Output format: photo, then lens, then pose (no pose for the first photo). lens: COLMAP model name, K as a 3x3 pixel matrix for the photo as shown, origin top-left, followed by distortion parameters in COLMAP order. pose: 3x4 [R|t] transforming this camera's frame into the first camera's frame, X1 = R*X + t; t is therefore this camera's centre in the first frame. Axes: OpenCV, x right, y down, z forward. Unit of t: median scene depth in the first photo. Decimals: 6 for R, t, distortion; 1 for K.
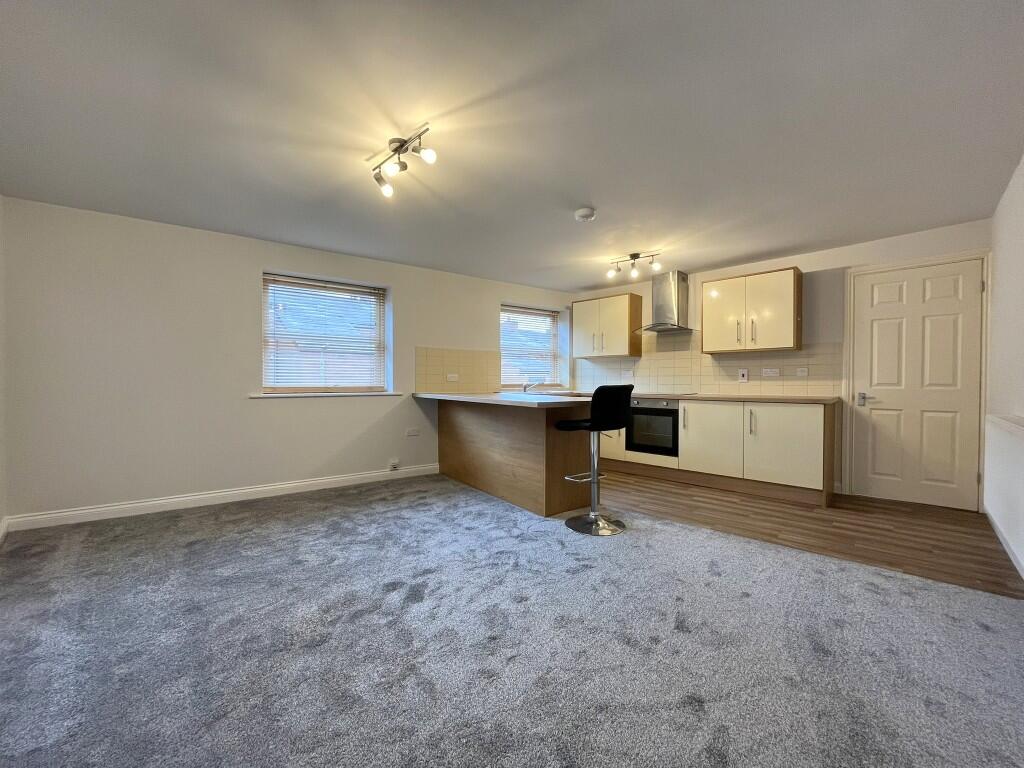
lens RADIAL K [[411.8, 0, 510.0], [0, 411.8, 386.7], [0, 0, 1]] dist [0.000368, -0.000095]
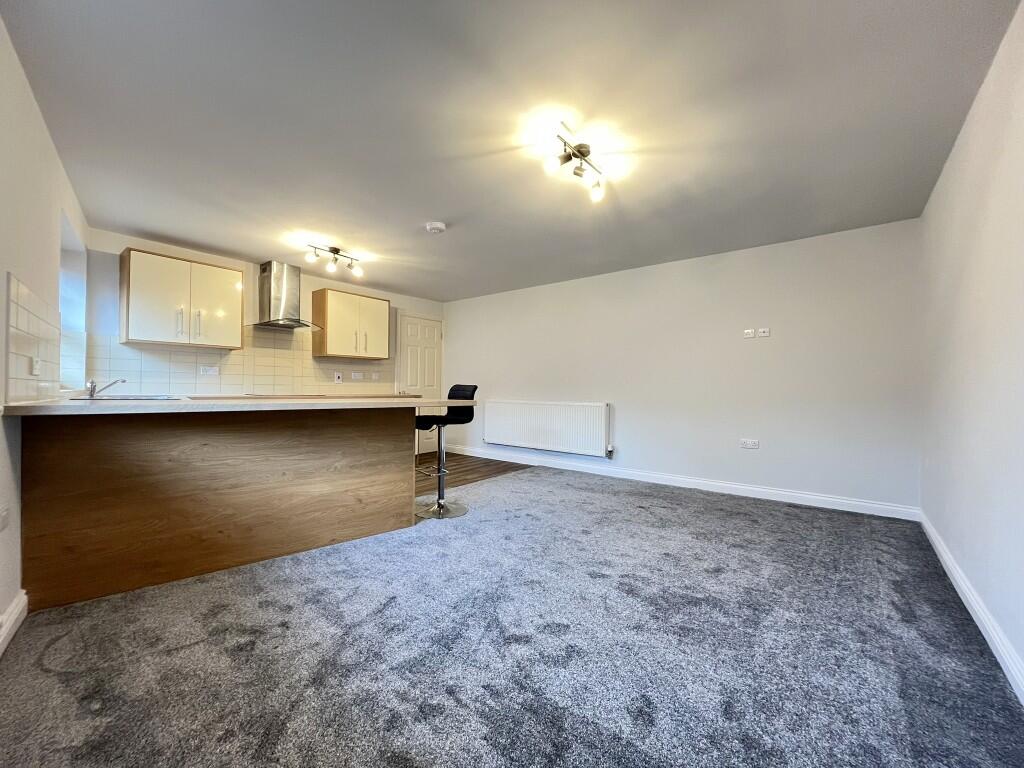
lens RADIAL K [[411.8, 0, 510.0], [0, 411.8, 386.7], [0, 0, 1]] dist [0.000368, -0.000095]
pose [[-0.087784, 0.001318, 0.996139, -0.700710], [0.005750, 0.999983, -0.000816, 0.002250], [-0.996123, 0.005656, -0.087790, 0.695573]]
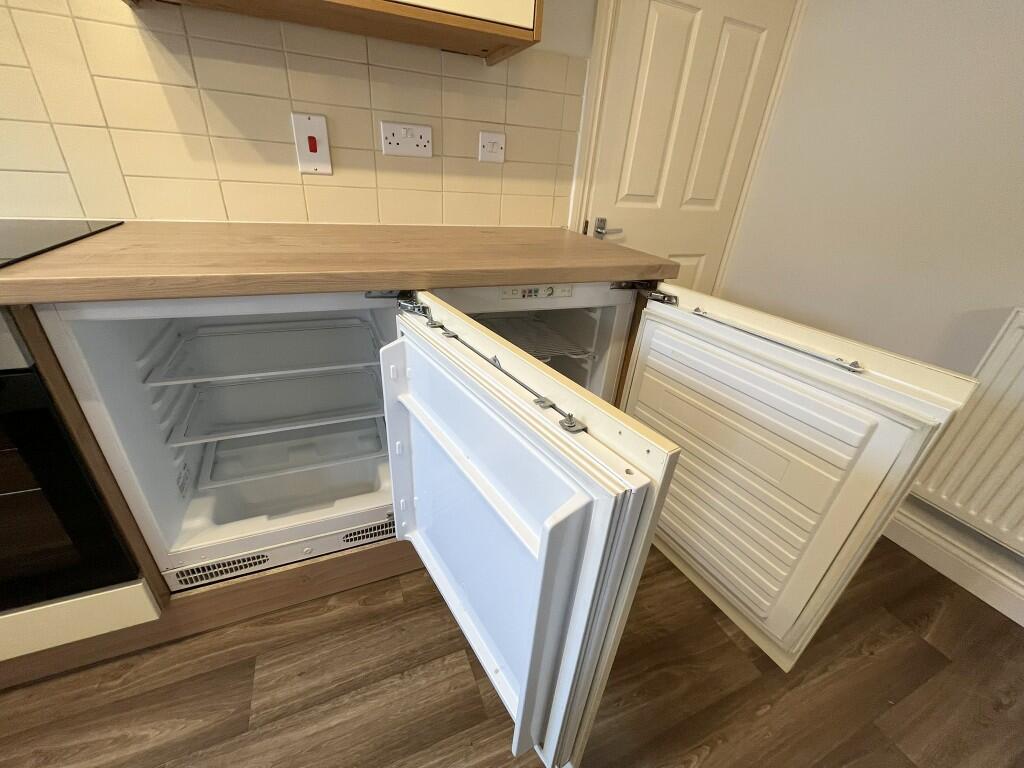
lens RADIAL K [[411.8, 0, 510.0], [0, 411.8, 386.7], [0, 0, 1]] dist [0.000368, -0.000095]
pose [[0.393292, -0.403836, 0.825977, 0.380419], [-0.050228, 0.887595, 0.457878, -0.018617], [-0.918041, -0.221567, 0.328800, 0.857678]]
